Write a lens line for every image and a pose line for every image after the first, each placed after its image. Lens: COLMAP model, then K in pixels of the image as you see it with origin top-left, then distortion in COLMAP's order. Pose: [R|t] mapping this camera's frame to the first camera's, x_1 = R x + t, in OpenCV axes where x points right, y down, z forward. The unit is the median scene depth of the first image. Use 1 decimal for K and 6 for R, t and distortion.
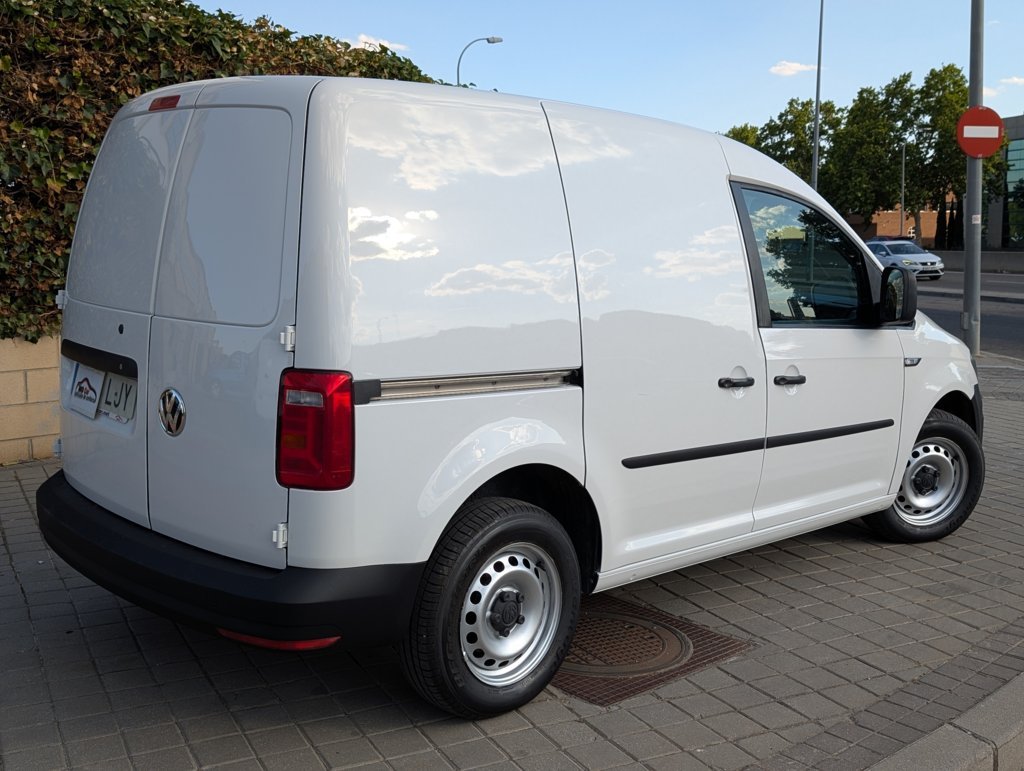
lens RADIAL K [[1129.9, 0, 501.5], [0, 1129.9, 383.1], [0, 0, 1]] dist [0.003081, 0.000000]
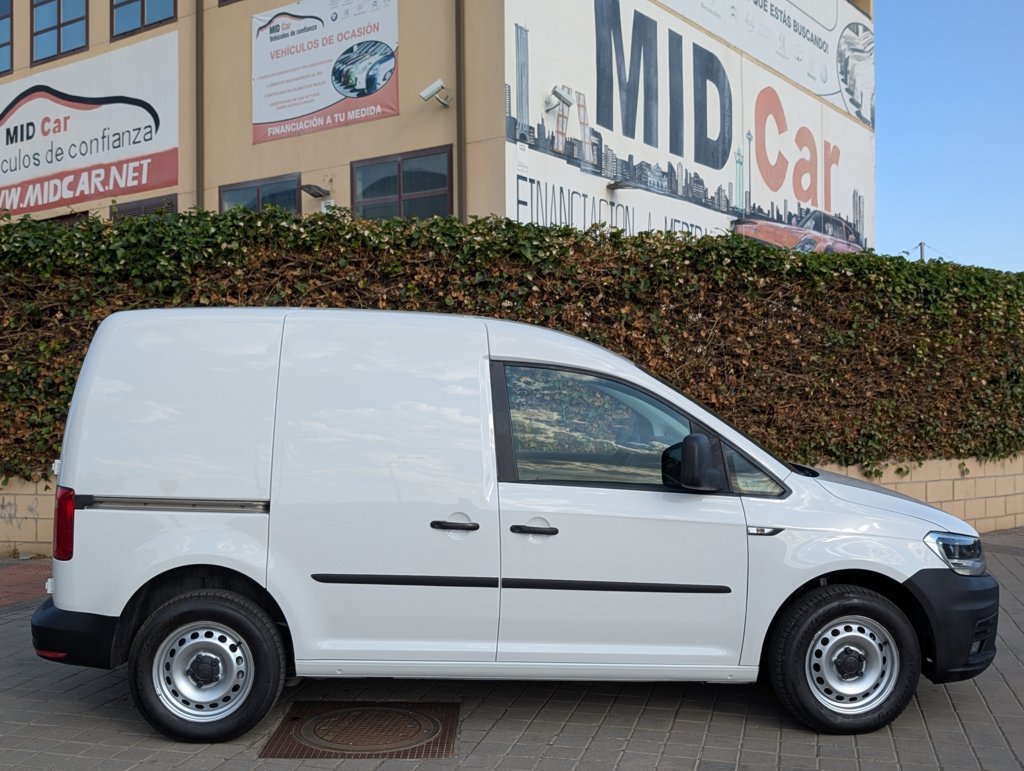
lens RADIAL K [[1129.9, 0, 517.0], [0, 1129.9, 382.2], [0, 0, 1]] dist [0.003081, 0.000000]
pose [[0.768376, -0.013880, -0.639848, 0.980323], [-0.080008, 0.989839, -0.117552, -0.015222], [0.634978, 0.141517, 0.759458, 0.108235]]
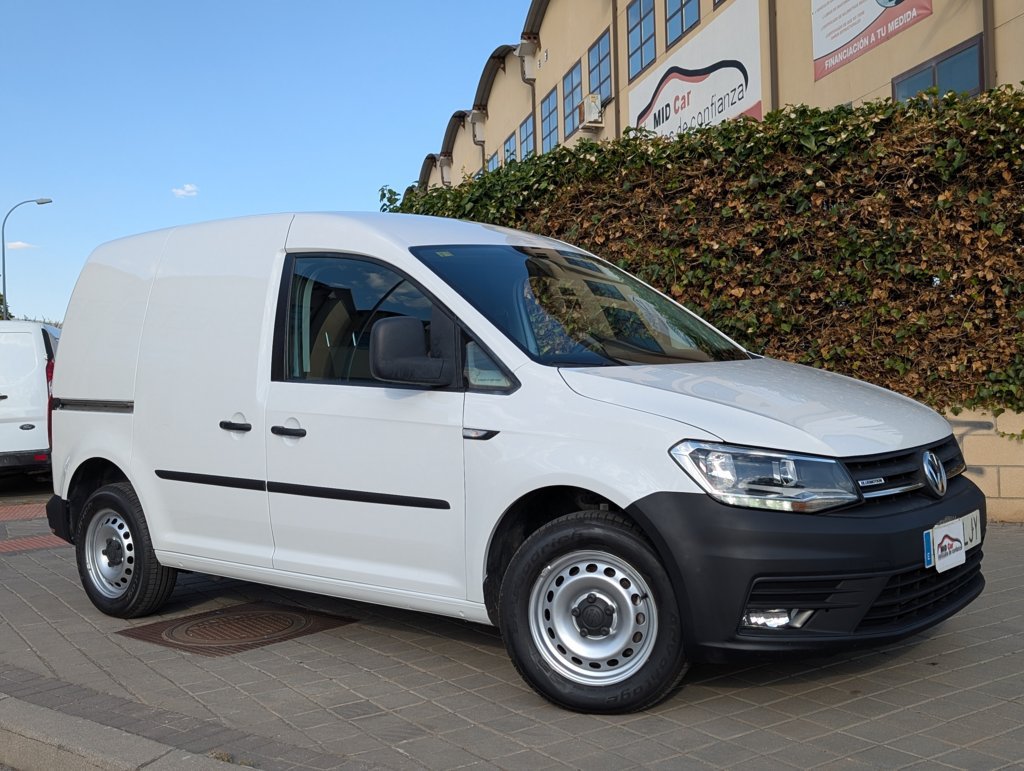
lens RADIAL K [[1129.9, 0, 508.6], [0, 1129.9, 377.3], [0, 0, 1]] dist [0.003081, 0.000000]
pose [[0.138879, -0.016168, -0.990177, 1.346985], [-0.097747, 0.994760, -0.029952, -0.041549], [0.985473, 0.100947, 0.136571, 1.064815]]
